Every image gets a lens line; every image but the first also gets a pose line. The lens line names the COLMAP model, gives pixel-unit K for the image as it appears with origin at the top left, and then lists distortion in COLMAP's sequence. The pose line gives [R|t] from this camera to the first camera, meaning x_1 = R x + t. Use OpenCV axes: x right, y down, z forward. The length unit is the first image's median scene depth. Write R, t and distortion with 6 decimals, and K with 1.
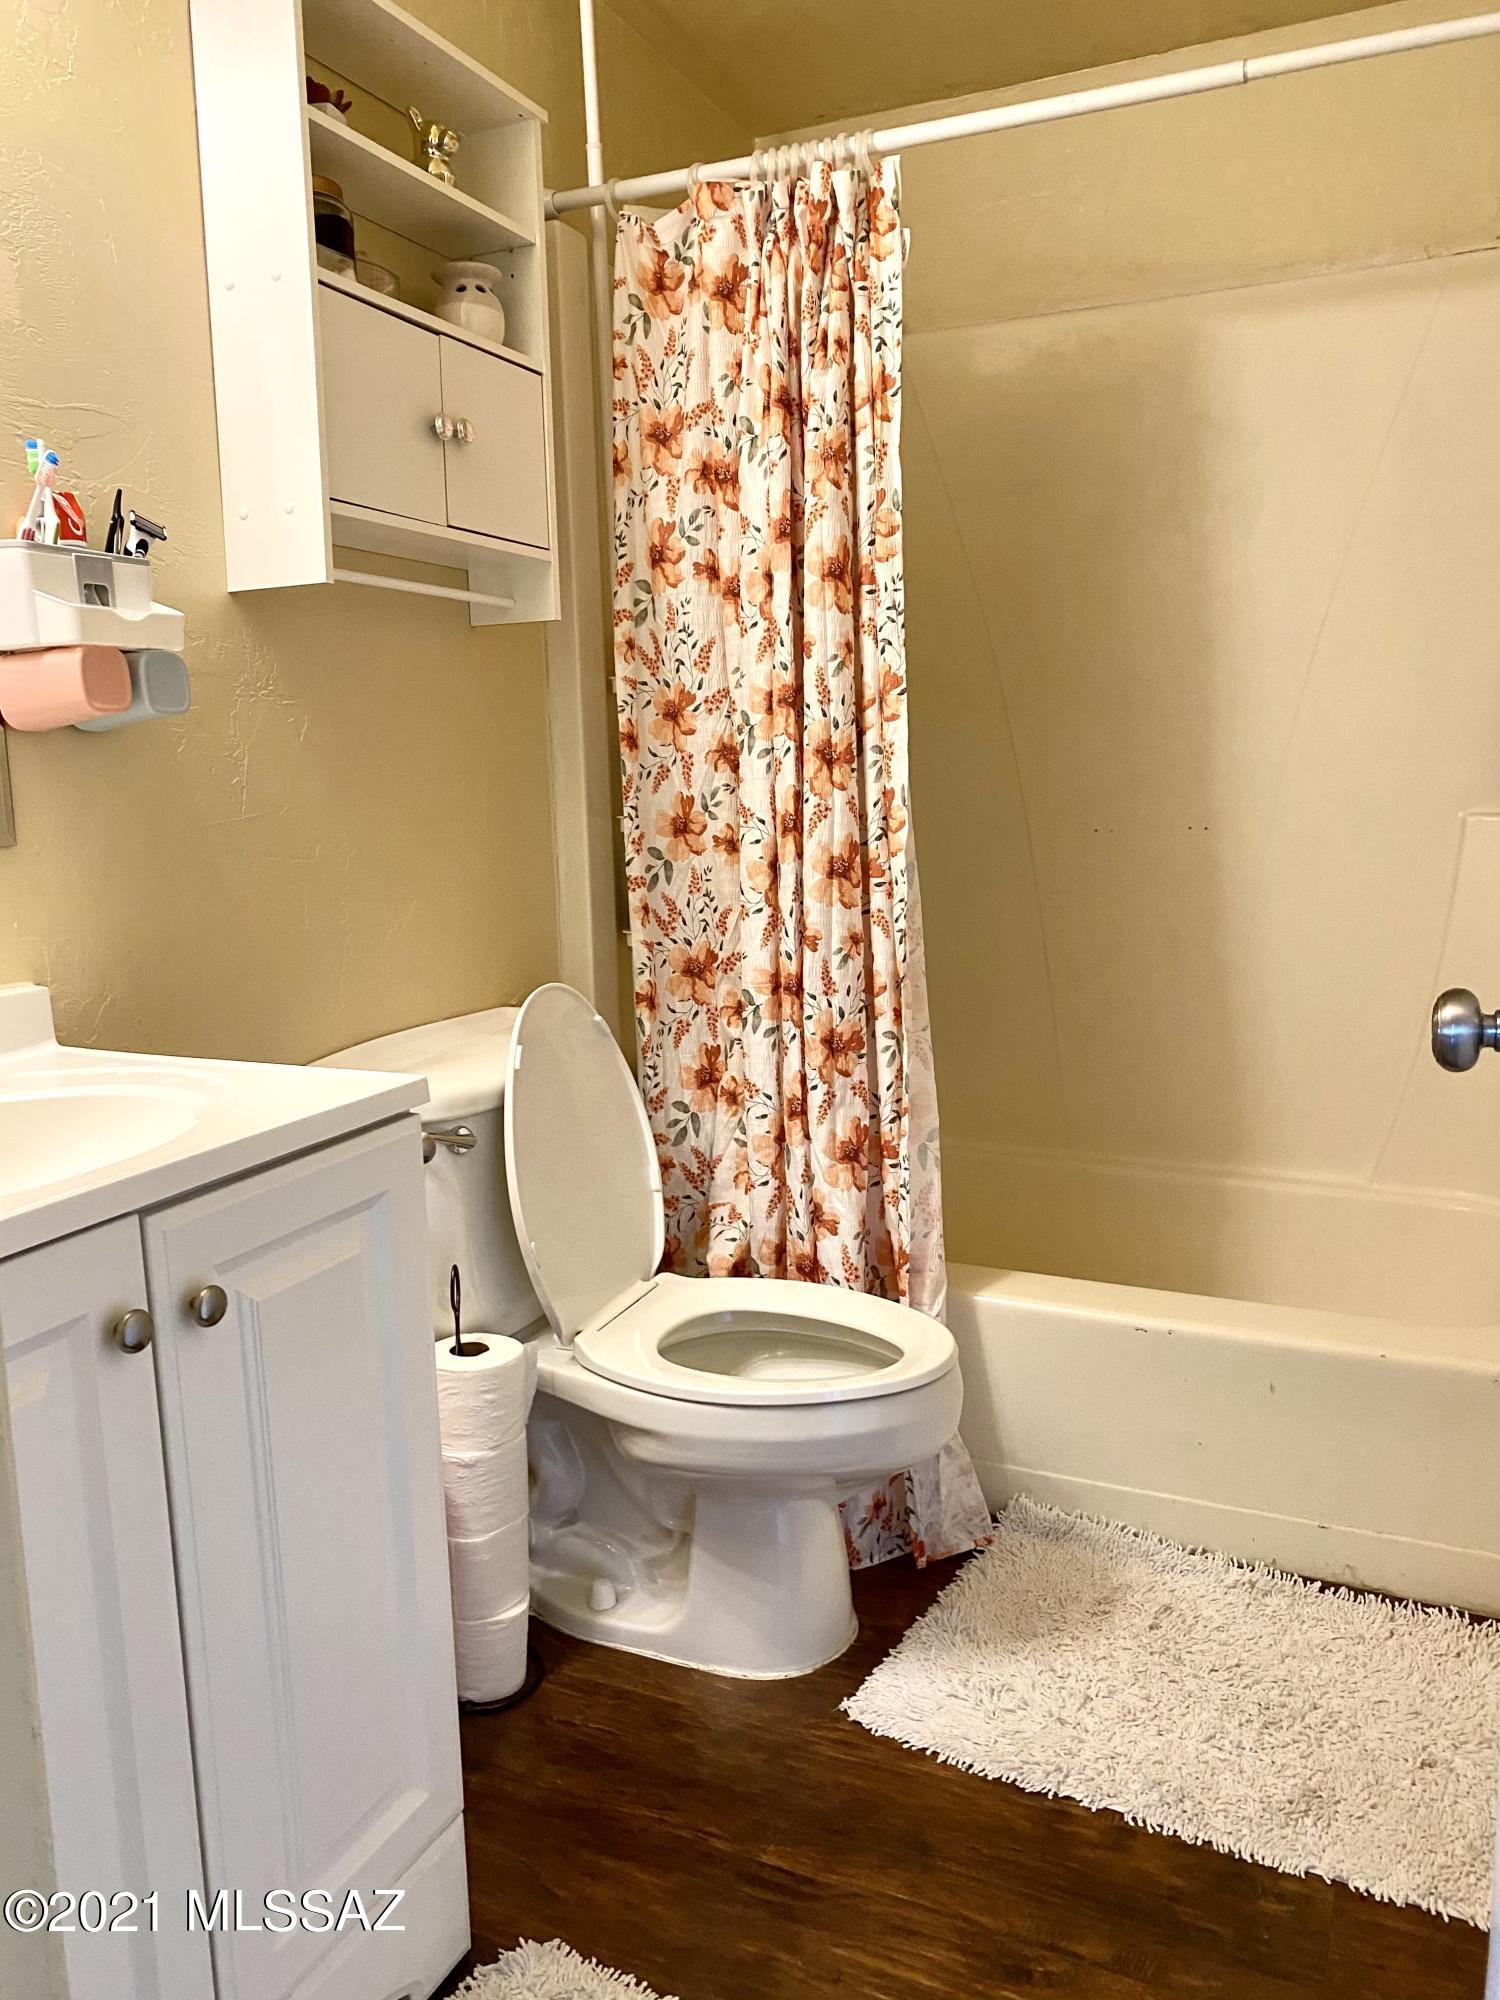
lens RADIAL K [[1560.7, 0, 675.8], [0, 1560.7, 987.4], [0, 0, 1]] dist [0.219691, -0.553489]
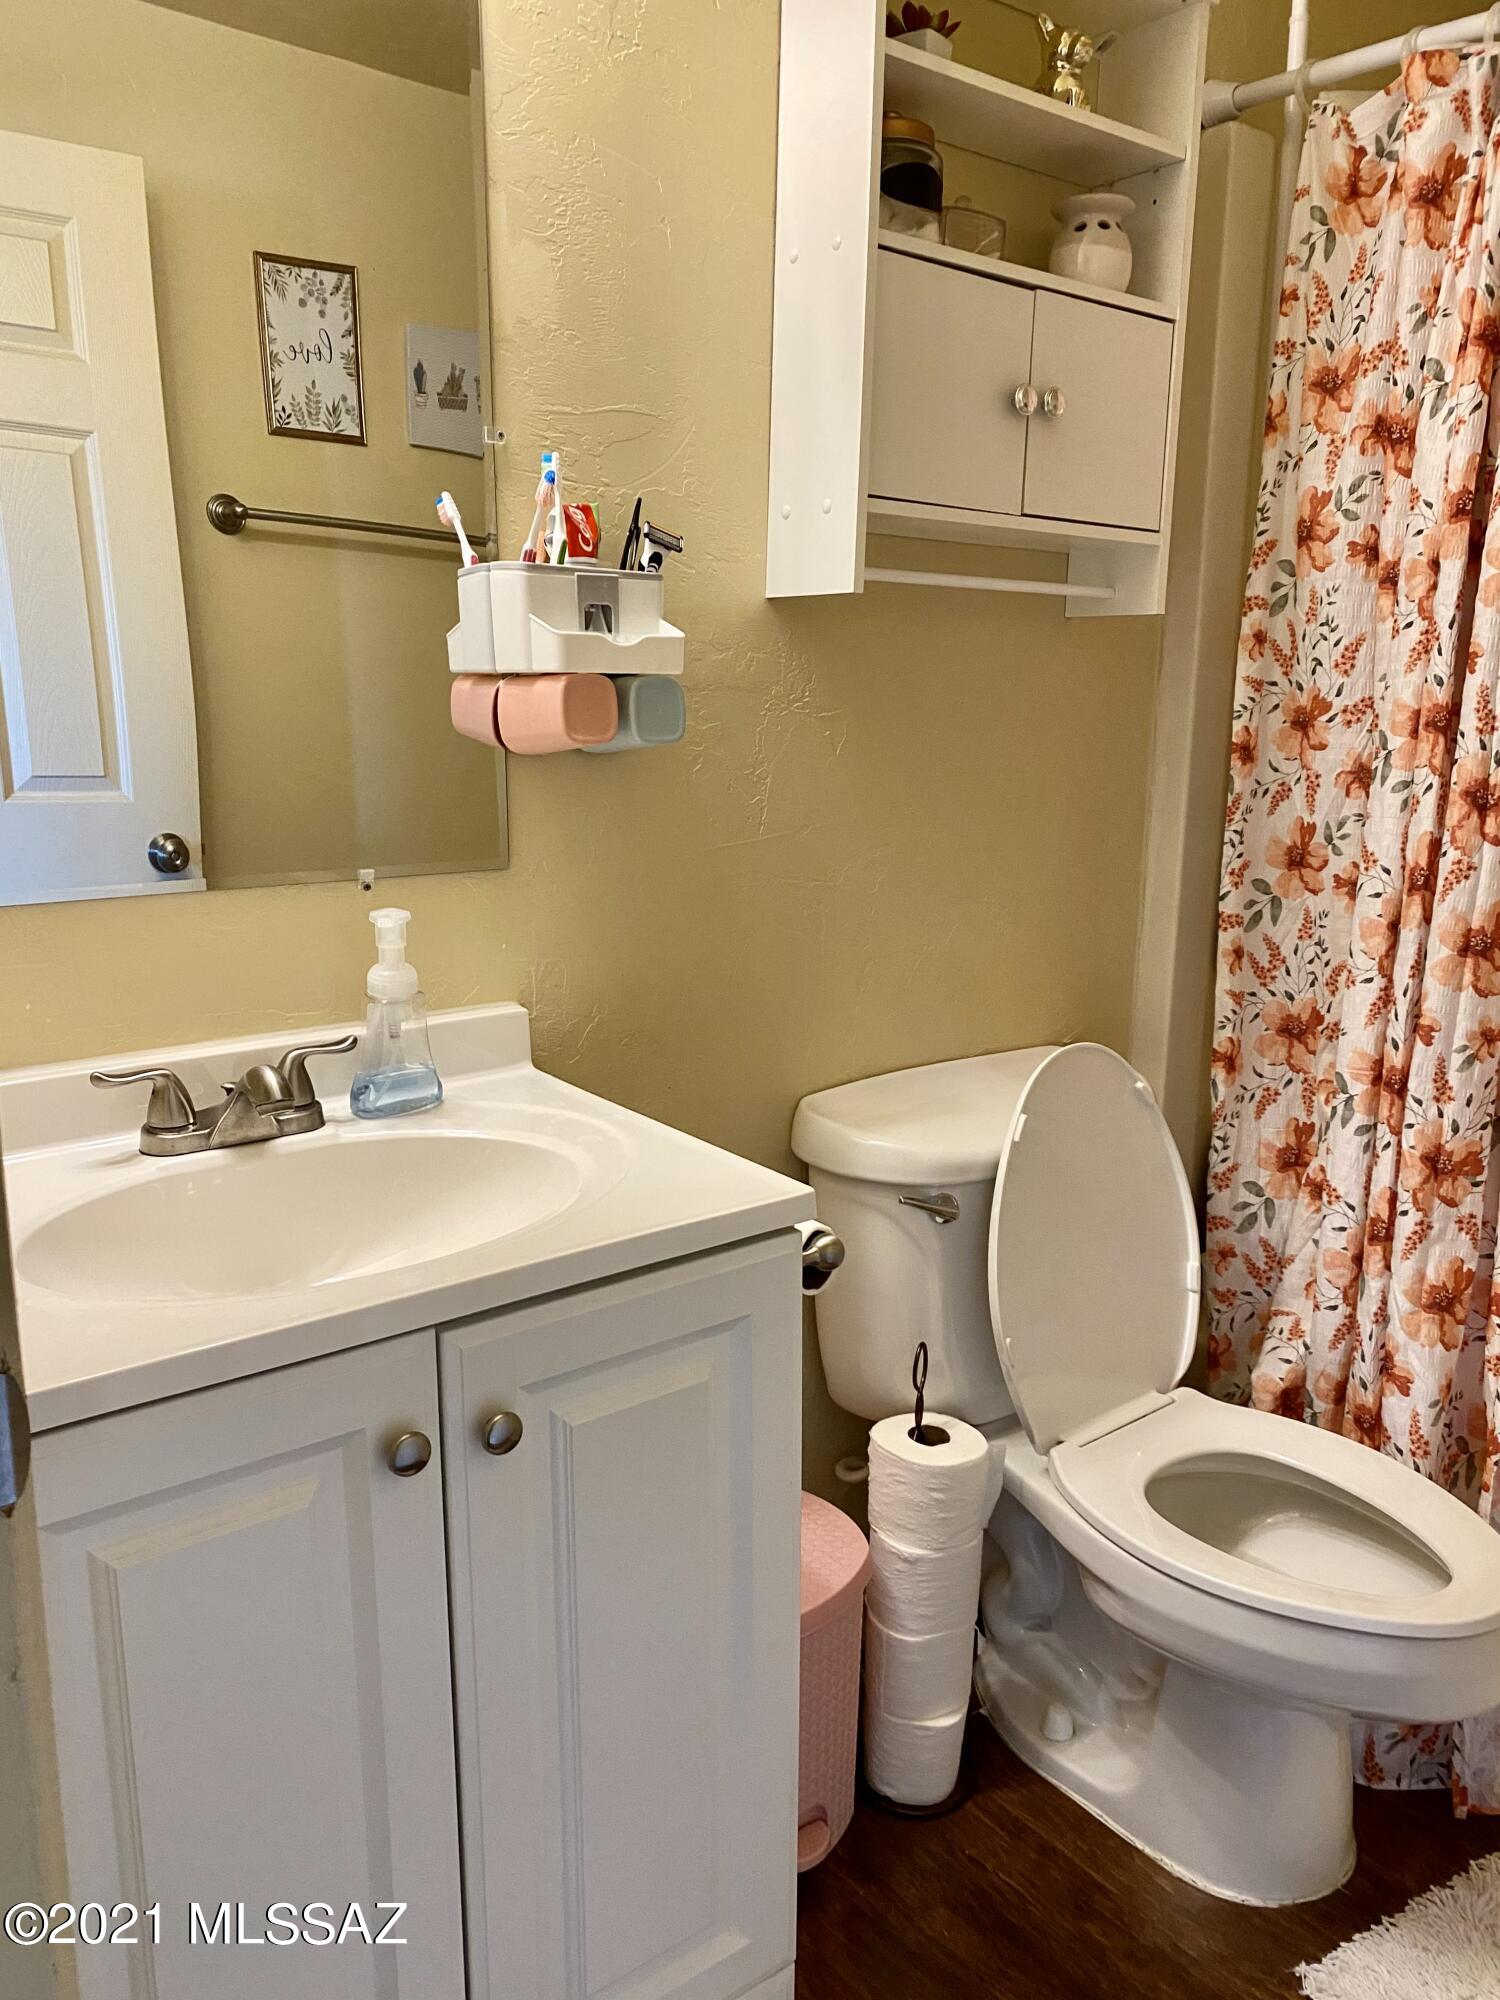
lens RADIAL K [[1530.0, 0, 750.0], [0, 1530.0, 1000.0], [0, 0, 1]] dist [0.045893, -0.033832]
pose [[0.895095, 0.131542, -0.426030, 0.108021], [-0.096310, 0.989975, 0.103318, -0.090803], [0.435350, -0.051448, 0.898790, 0.146936]]
